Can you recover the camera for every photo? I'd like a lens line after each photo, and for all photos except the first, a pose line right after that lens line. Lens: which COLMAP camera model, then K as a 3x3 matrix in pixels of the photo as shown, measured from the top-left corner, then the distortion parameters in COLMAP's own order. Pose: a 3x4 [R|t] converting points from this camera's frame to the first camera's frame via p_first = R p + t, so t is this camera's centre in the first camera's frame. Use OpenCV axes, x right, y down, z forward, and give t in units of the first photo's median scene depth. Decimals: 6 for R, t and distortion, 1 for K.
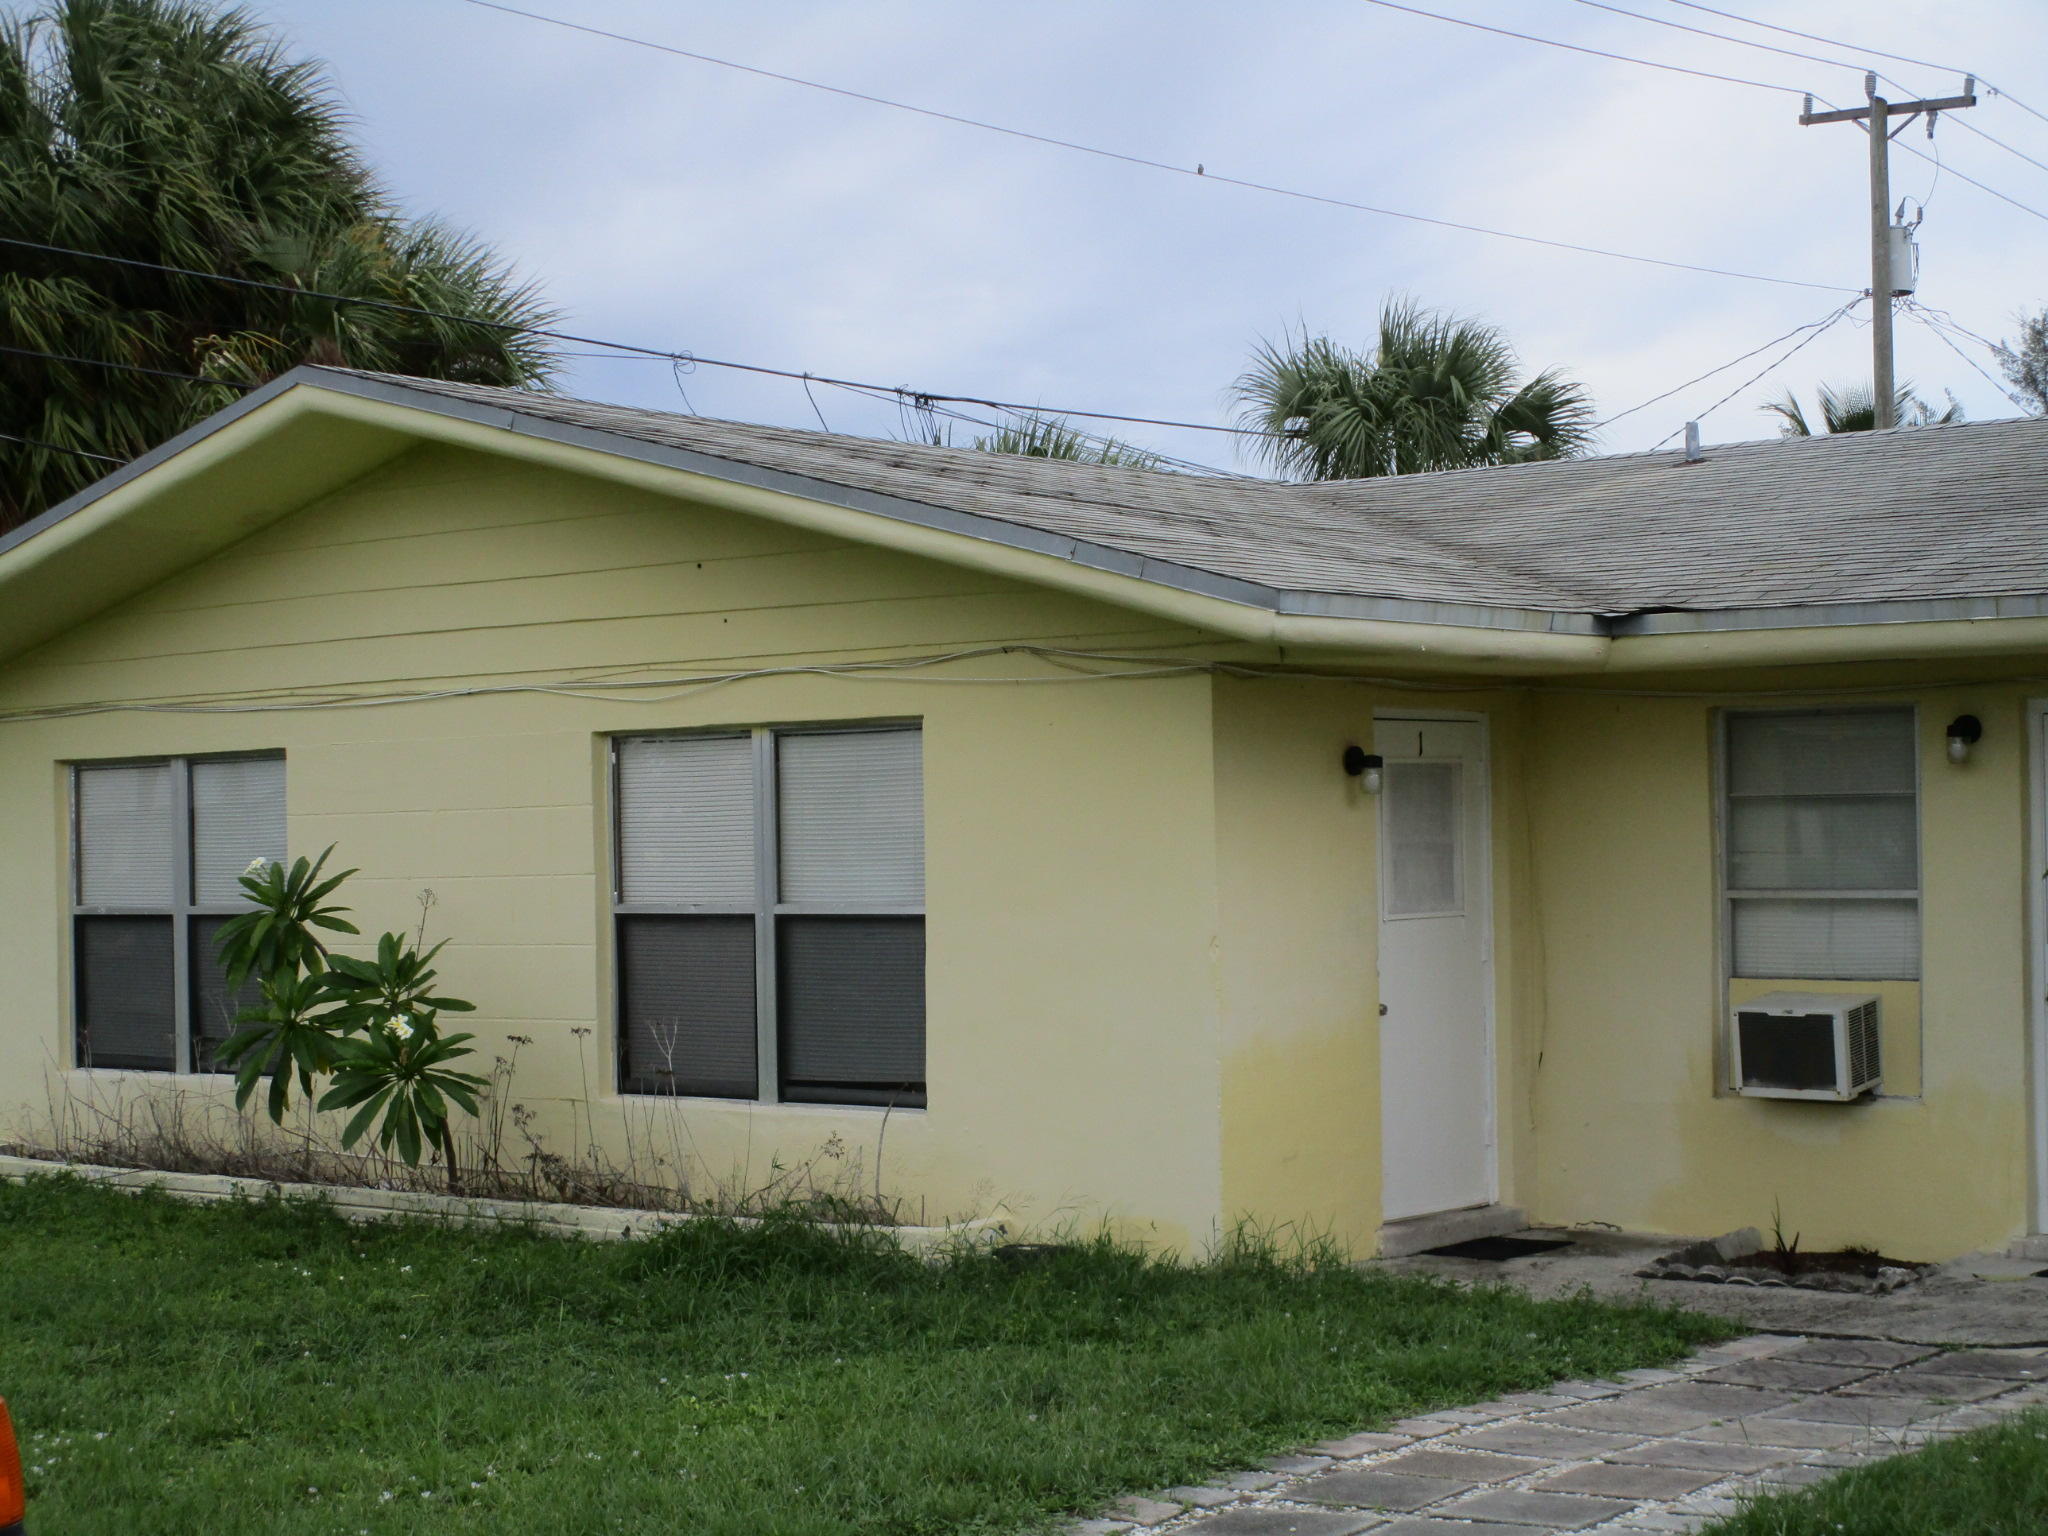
lens RADIAL K [[3352.6, 0, 1032.2], [0, 3352.6, 771.1], [0, 0, 1]] dist [-0.037330, -0.025659]
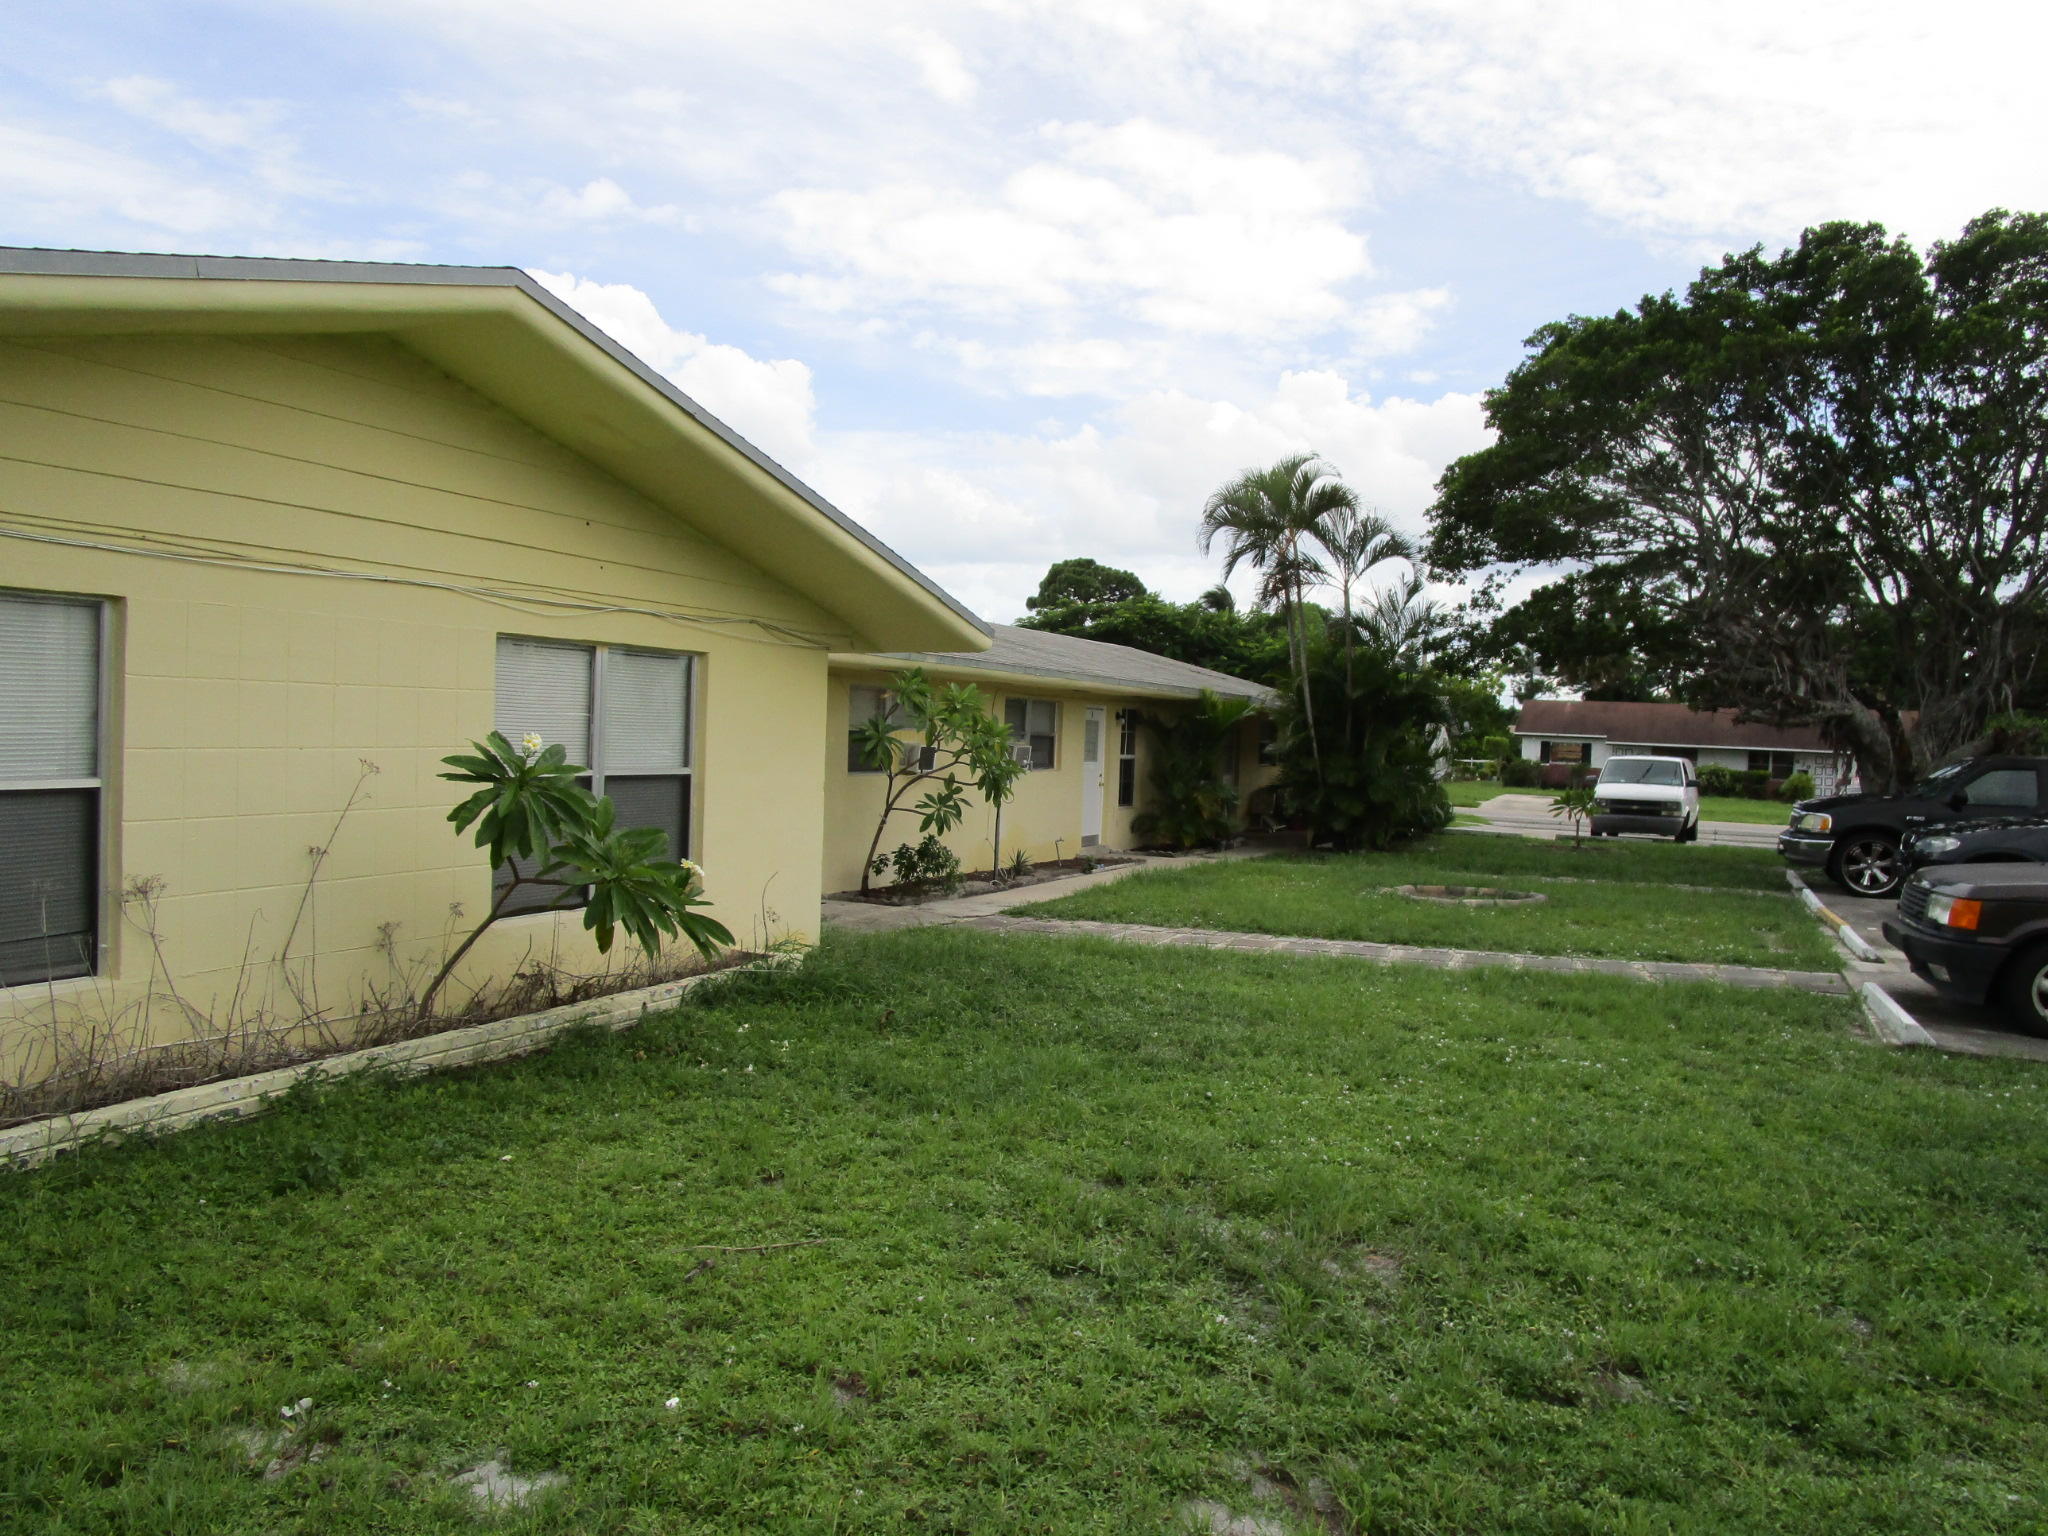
lens RADIAL K [[1526.0, 0, 1030.2], [0, 1526.0, 734.0], [0, 0, 1]] dist [-0.011196, 0.005856]
pose [[-0.249115, 0.015882, 0.968344, -0.108372], [-0.034828, 0.999072, -0.025346, 0.004991], [-0.967847, -0.040039, -0.248331, 0.141479]]
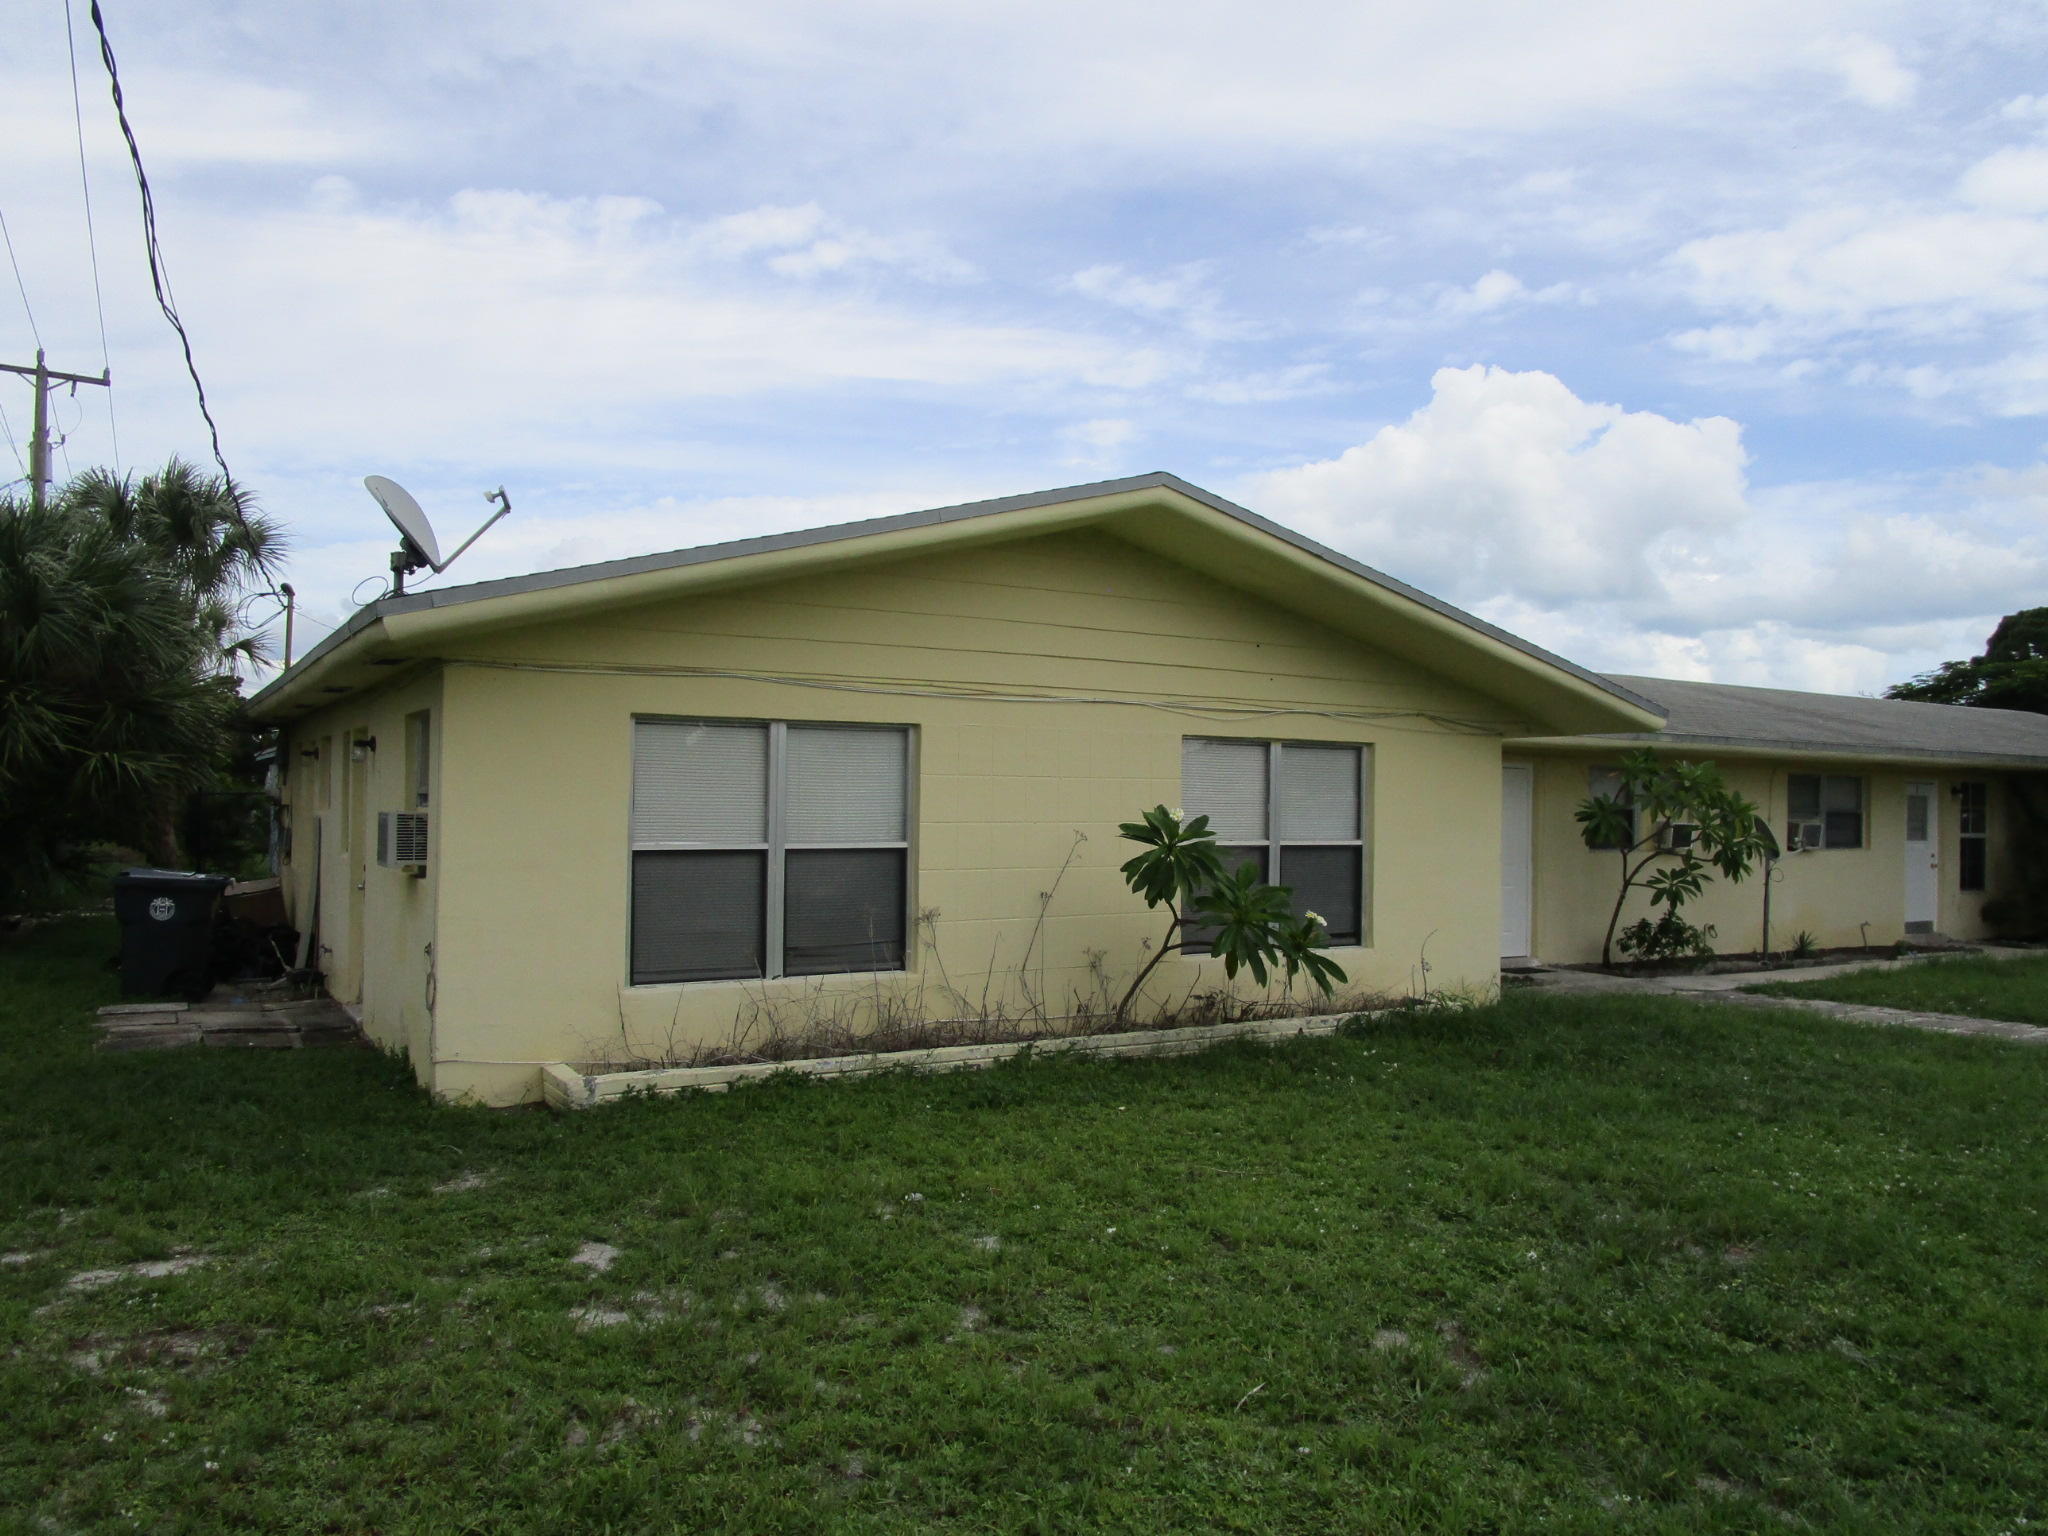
lens RADIAL K [[1526.0, 0, 1030.2], [0, 1526.0, 734.0], [0, 0, 1]] dist [-0.011196, 0.005856]
pose [[0.322569, 0.068701, 0.944049, -0.128087], [-0.034766, 0.997549, -0.060716, 0.005322], [-0.945907, -0.013235, 0.324167, 0.123754]]
